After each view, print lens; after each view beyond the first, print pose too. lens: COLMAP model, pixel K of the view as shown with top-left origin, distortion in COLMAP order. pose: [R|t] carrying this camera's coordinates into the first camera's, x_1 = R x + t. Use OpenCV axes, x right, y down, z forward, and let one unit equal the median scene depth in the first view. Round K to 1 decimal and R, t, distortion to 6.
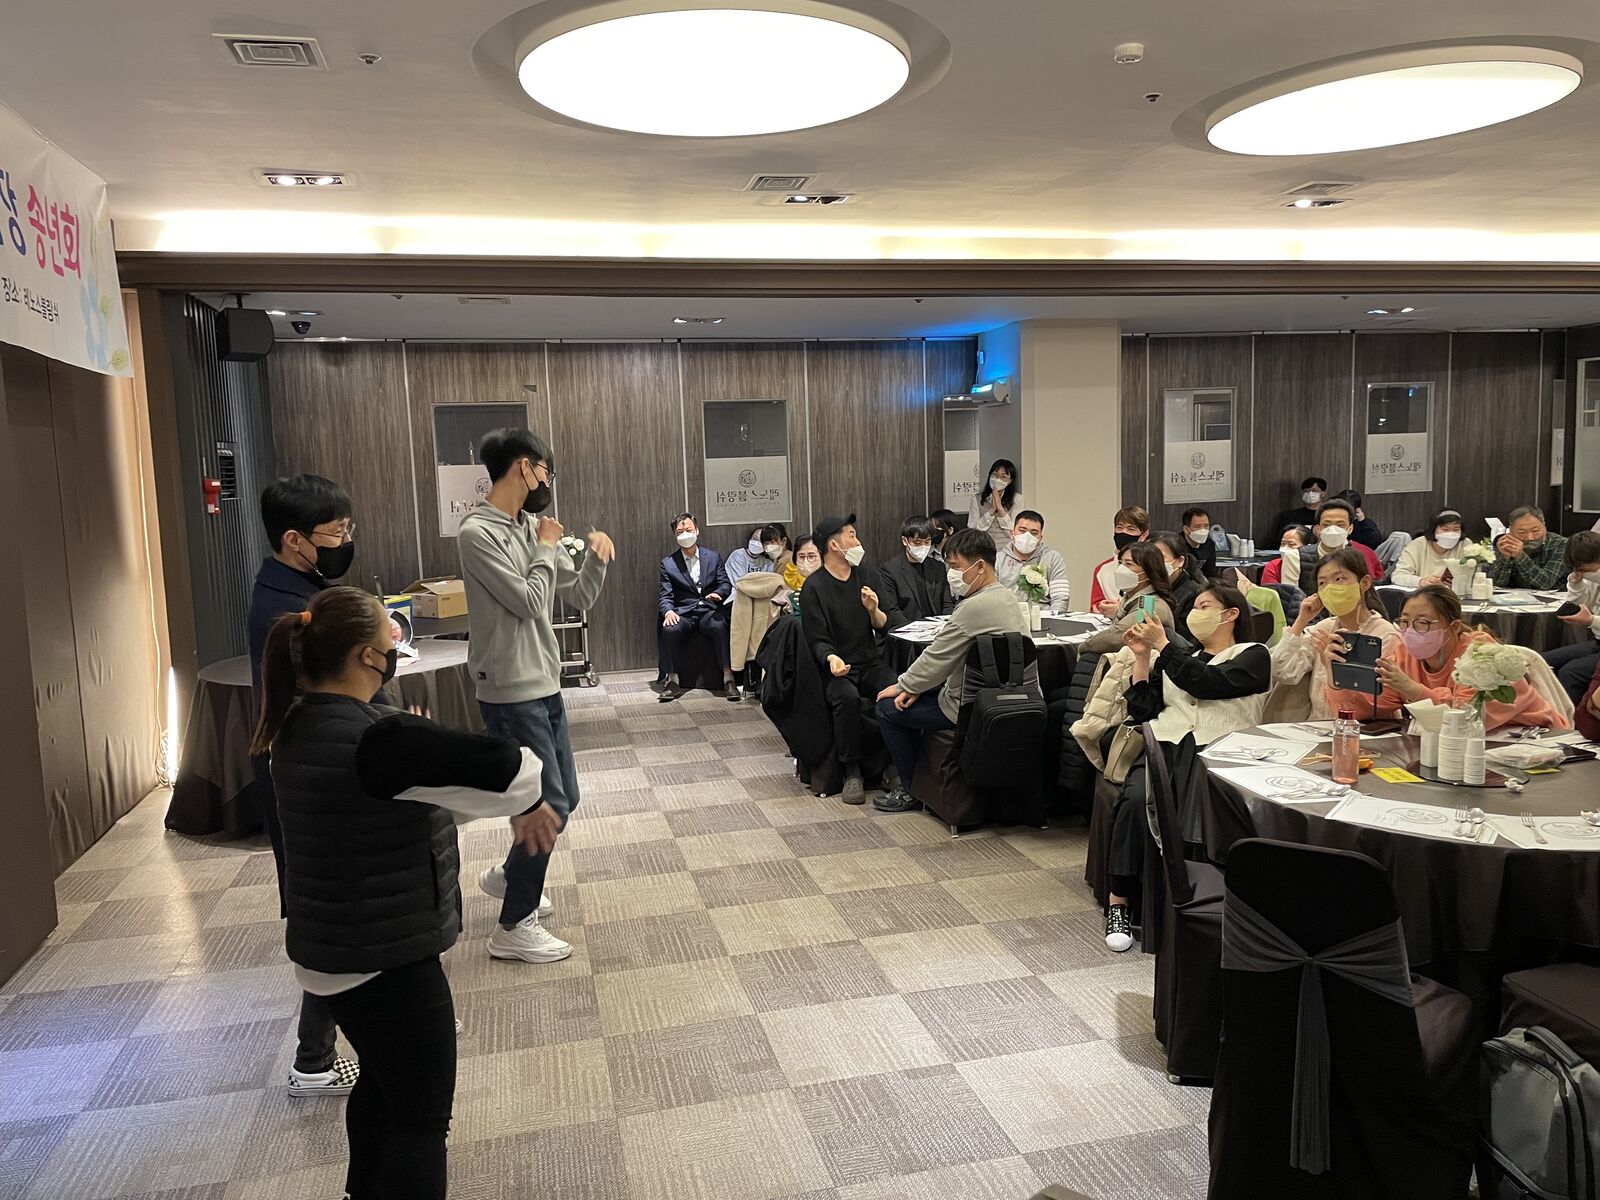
lens RADIAL K [[1190.3, 0, 800.0], [0, 1190.3, 600.0], [0, 0, 1]] dist [0.121465, -0.153513]
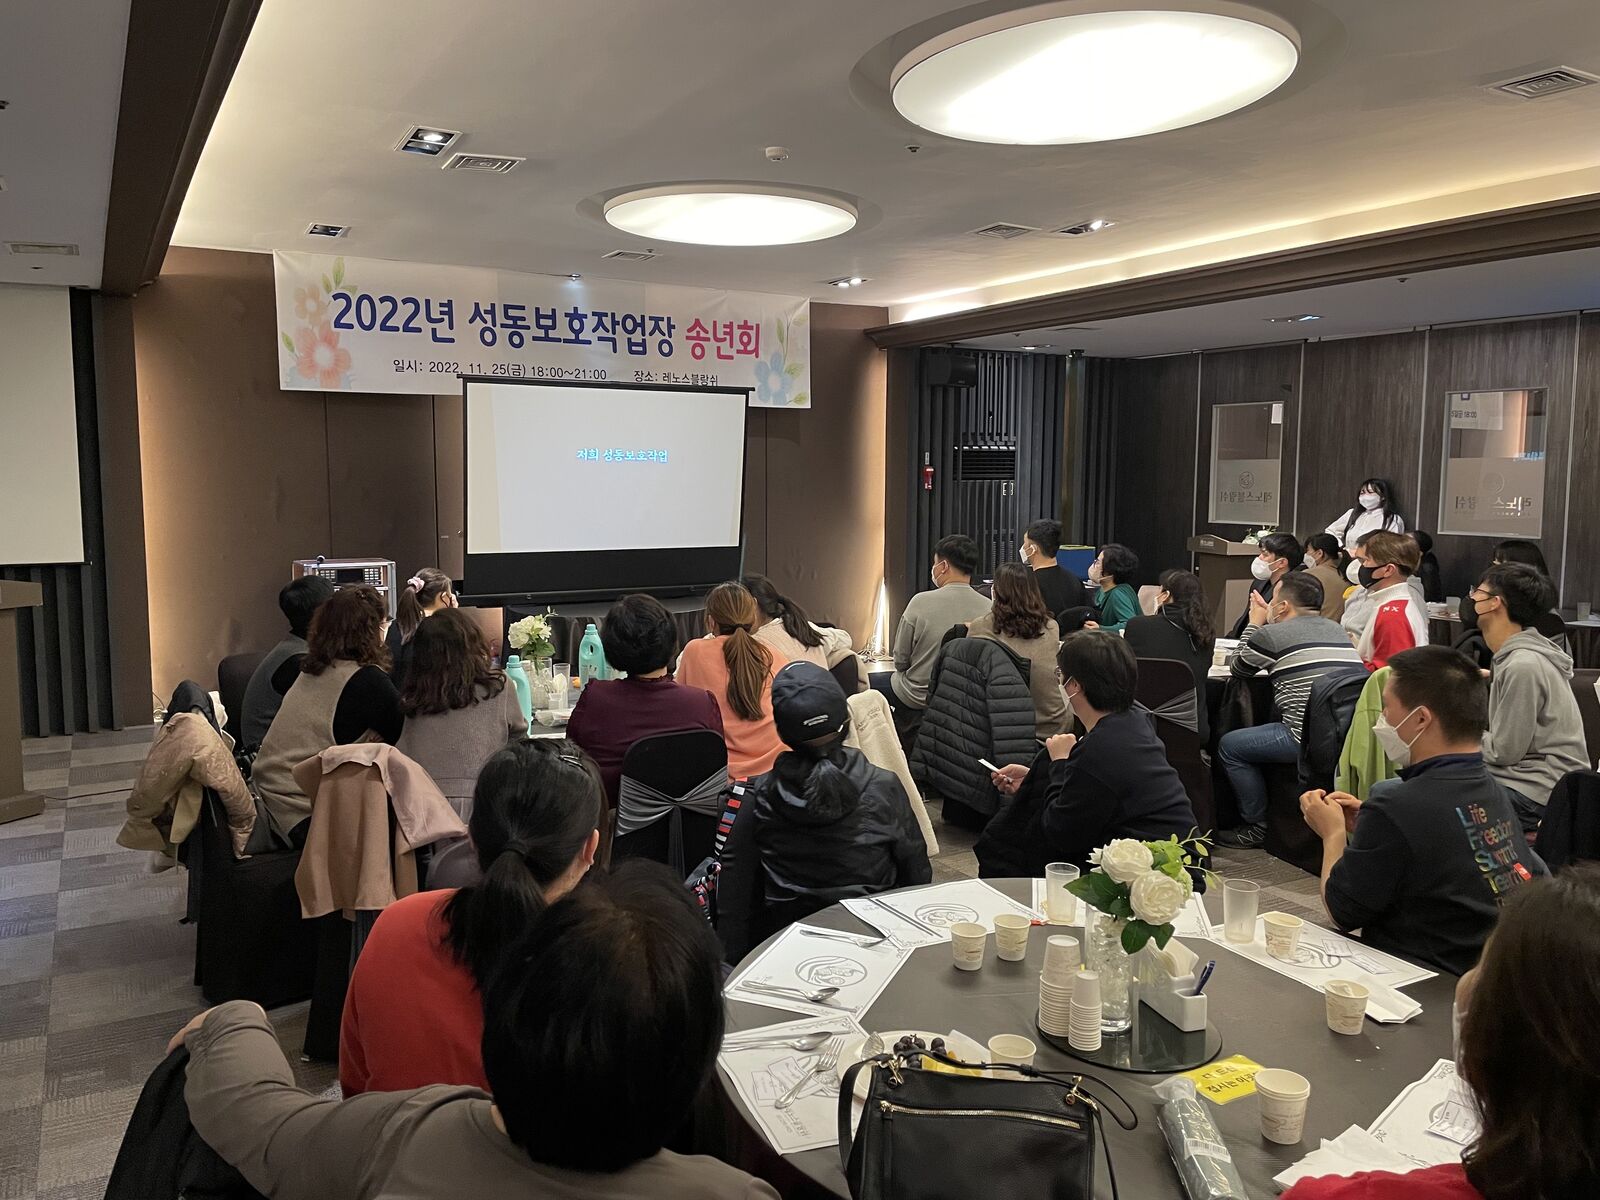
lens RADIAL K [[1205.3, 0, 803.1], [0, 1205.3, 584.8], [0, 0, 1]] dist [0.102064, -0.129899]
pose [[0.282490, 0.123571, -0.951278, 1.218540], [-0.122282, 0.988217, 0.092057, -0.095393], [0.951445, 0.090319, 0.294271, 0.535060]]
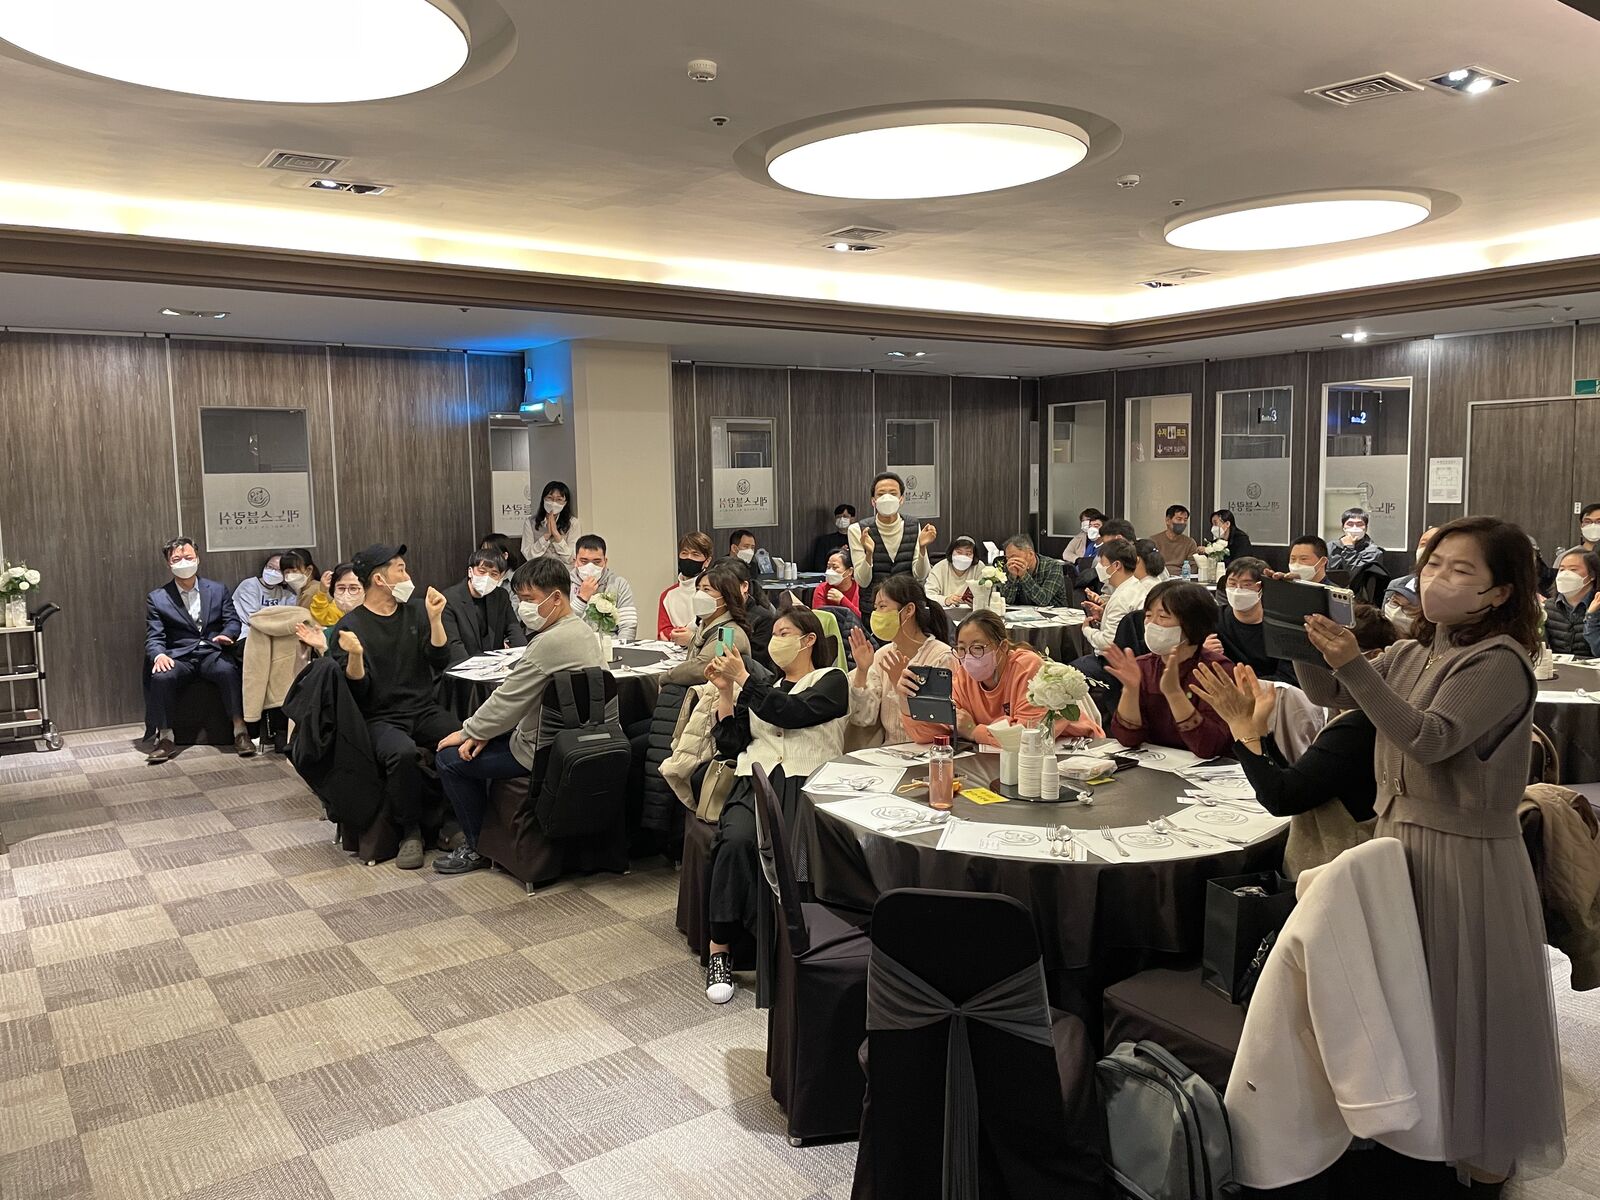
lens RADIAL K [[1205.3, 0, 803.1], [0, 1205.3, 584.8], [0, 0, 1]] dist [0.102064, -0.129899]
pose [[0.928020, -0.017503, 0.372120, -0.017328], [0.029183, 0.999242, -0.025779, -0.007208], [-0.371387, 0.034783, 0.927827, 0.051084]]
